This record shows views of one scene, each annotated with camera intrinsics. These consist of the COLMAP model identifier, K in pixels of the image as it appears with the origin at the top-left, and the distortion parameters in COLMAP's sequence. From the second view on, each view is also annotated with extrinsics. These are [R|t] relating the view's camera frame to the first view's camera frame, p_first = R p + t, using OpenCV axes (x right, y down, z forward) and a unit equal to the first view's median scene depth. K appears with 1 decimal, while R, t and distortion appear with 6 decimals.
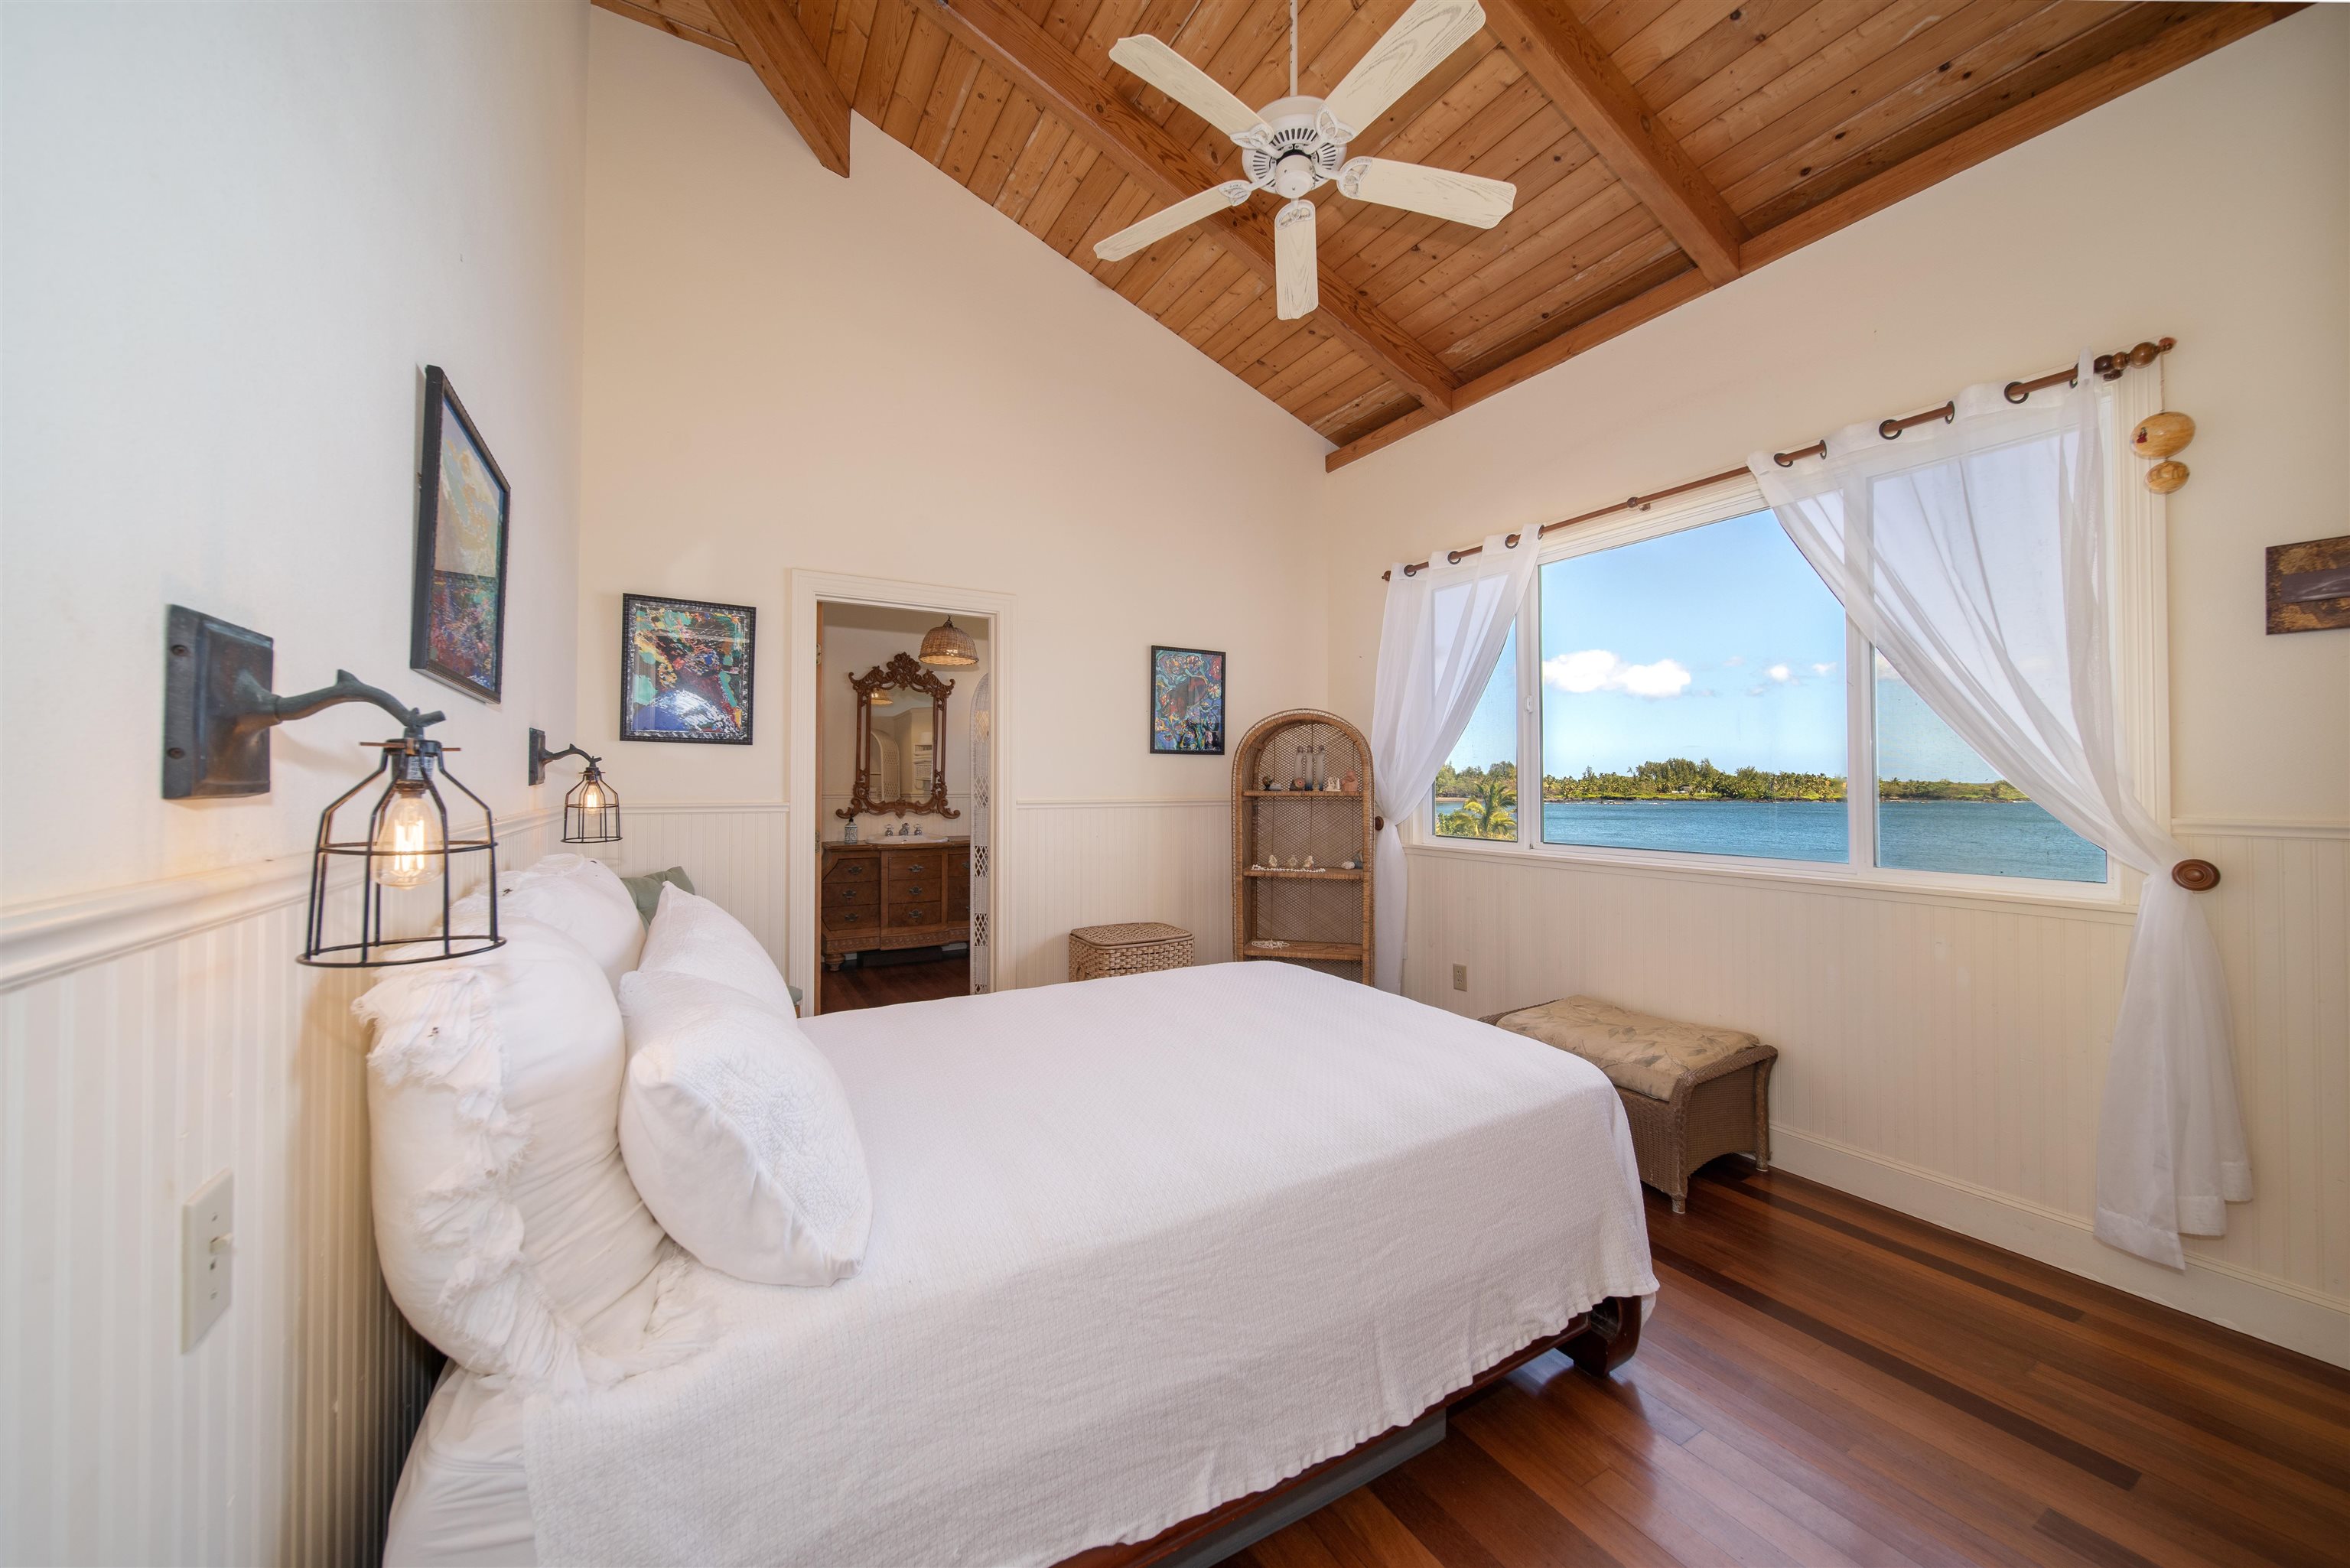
lens RADIAL K [[830.9, 0, 1172.7], [0, 830.9, 777.2], [0, 0, 1]] dist [0.001523, 0.000151]
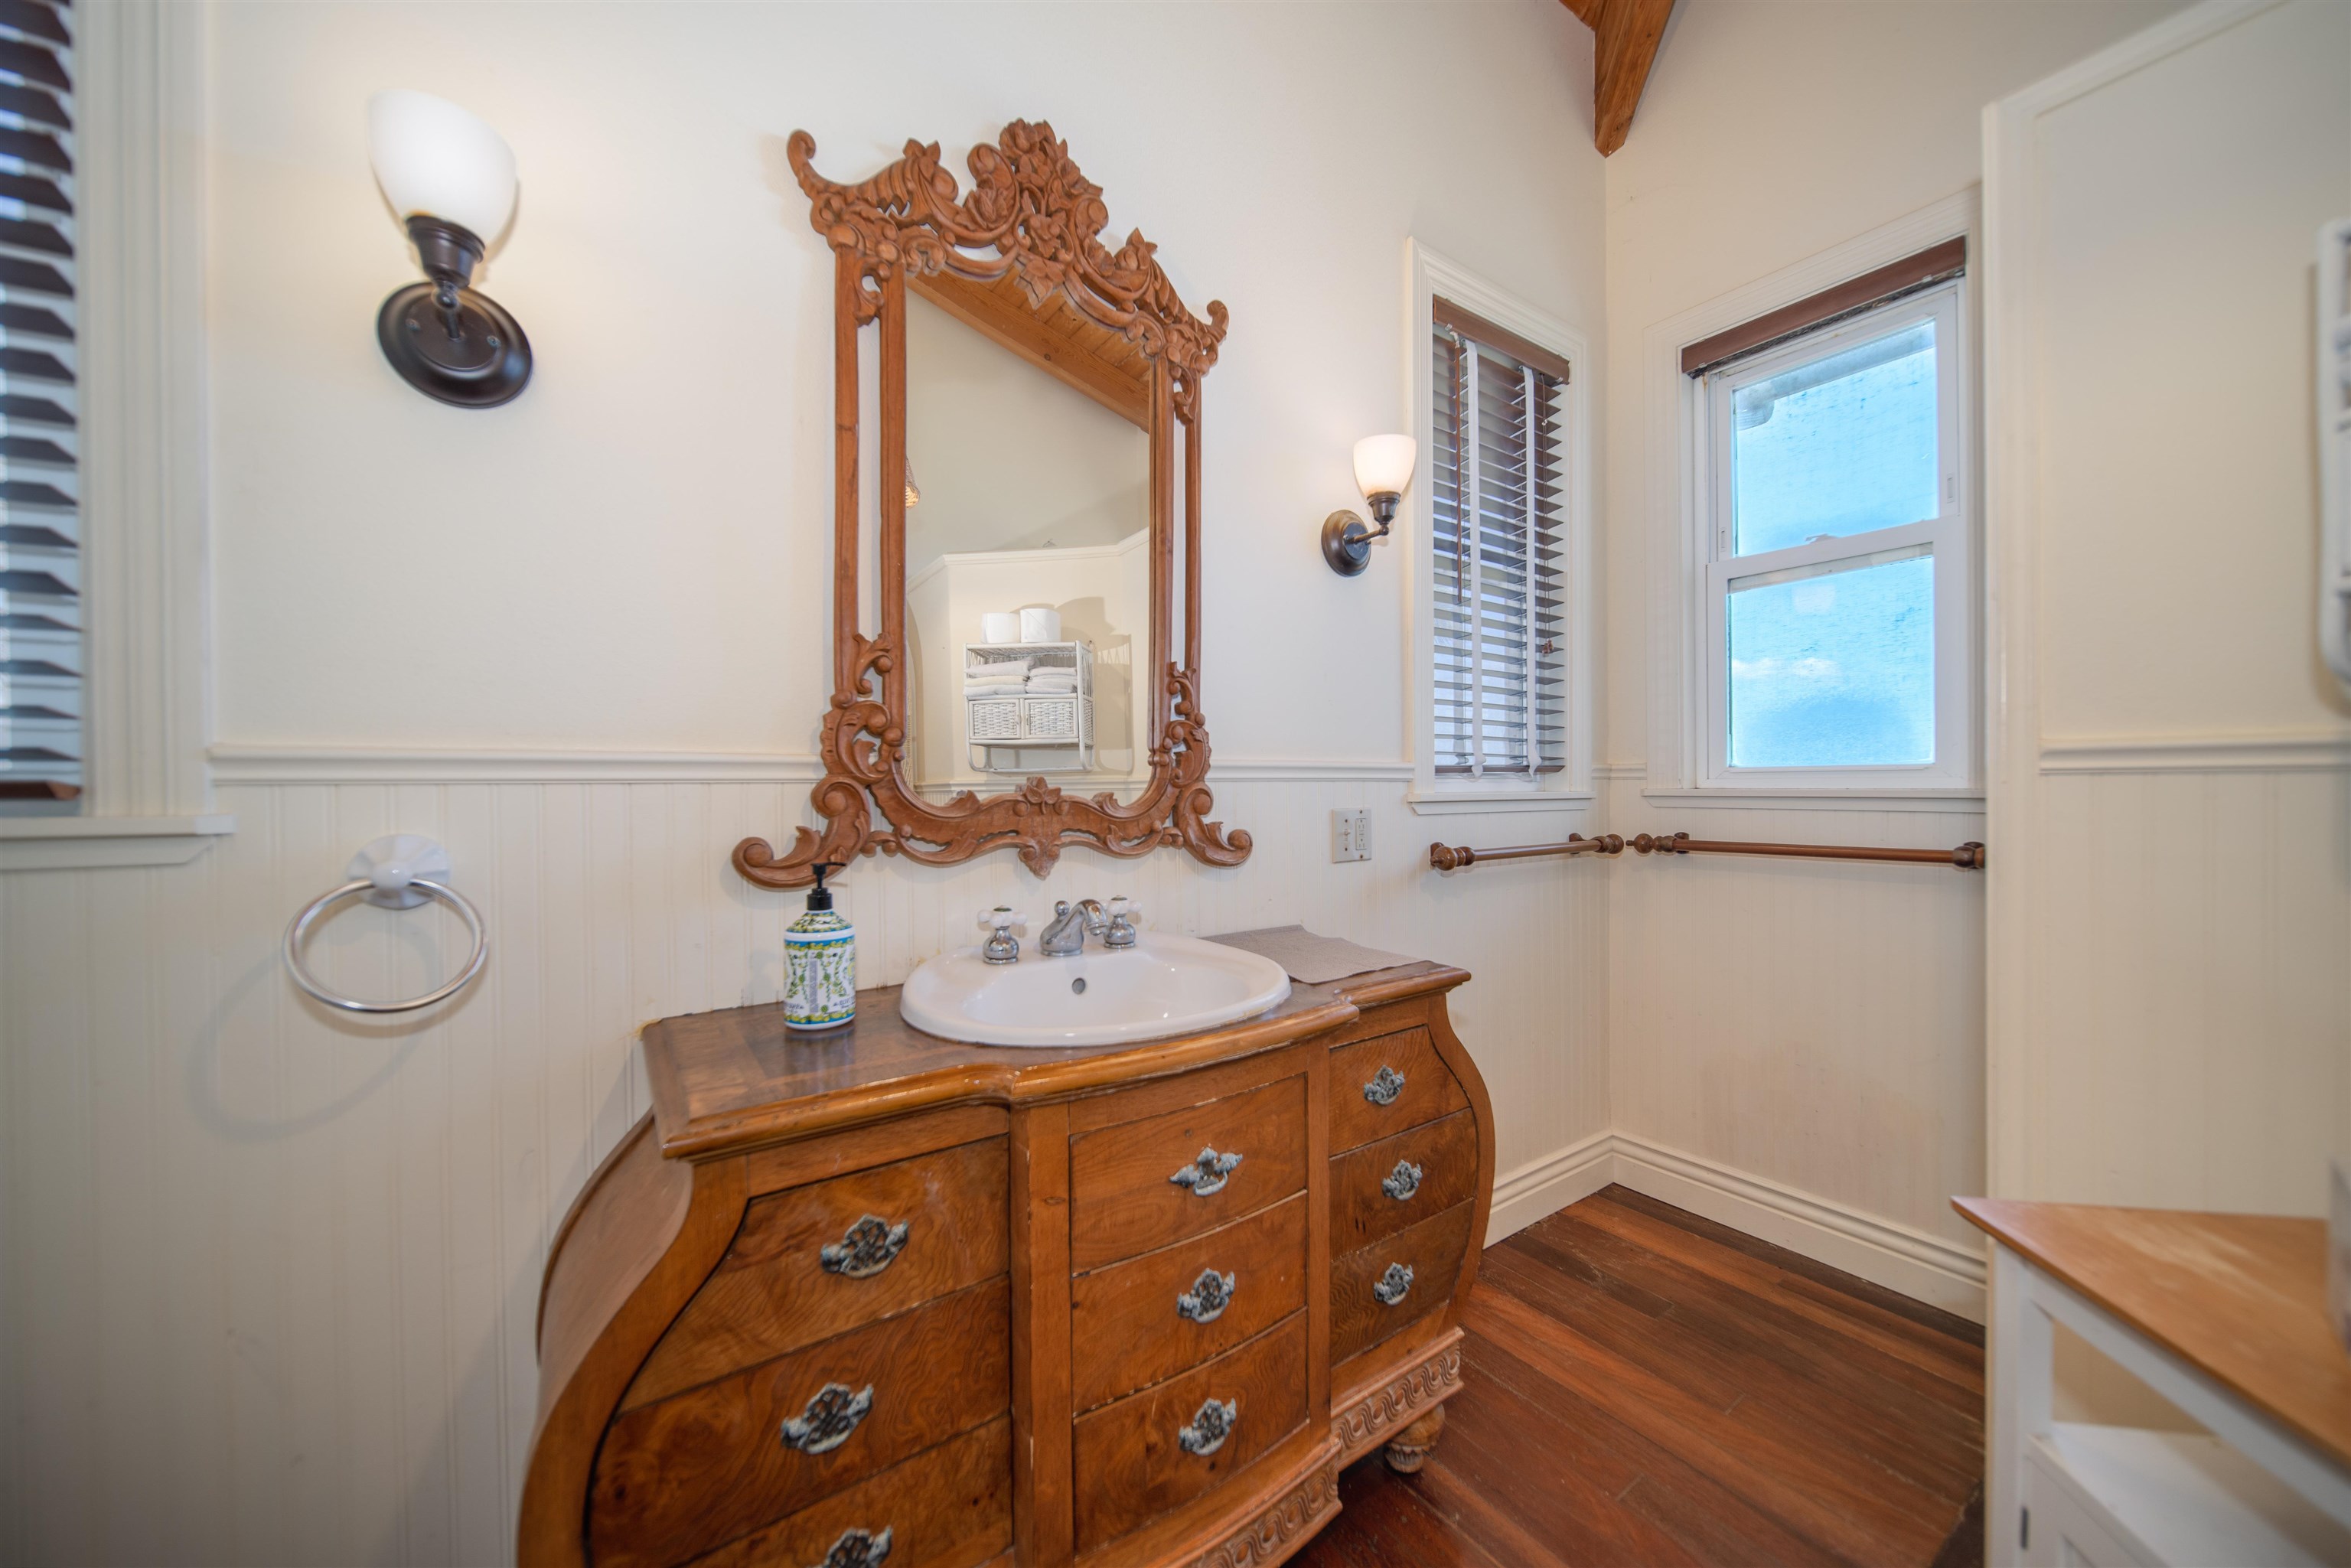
lens RADIAL K [[831.3, 0, 1171.2], [0, 831.3, 788.5], [0, 0, 1]] dist [0.001523, 0.000151]
pose [[0.997167, -0.009791, 0.074577, -0.311183], [0.008930, 0.999890, 0.011870, 0.024659], [-0.074685, -0.011170, 0.997145, 0.783007]]
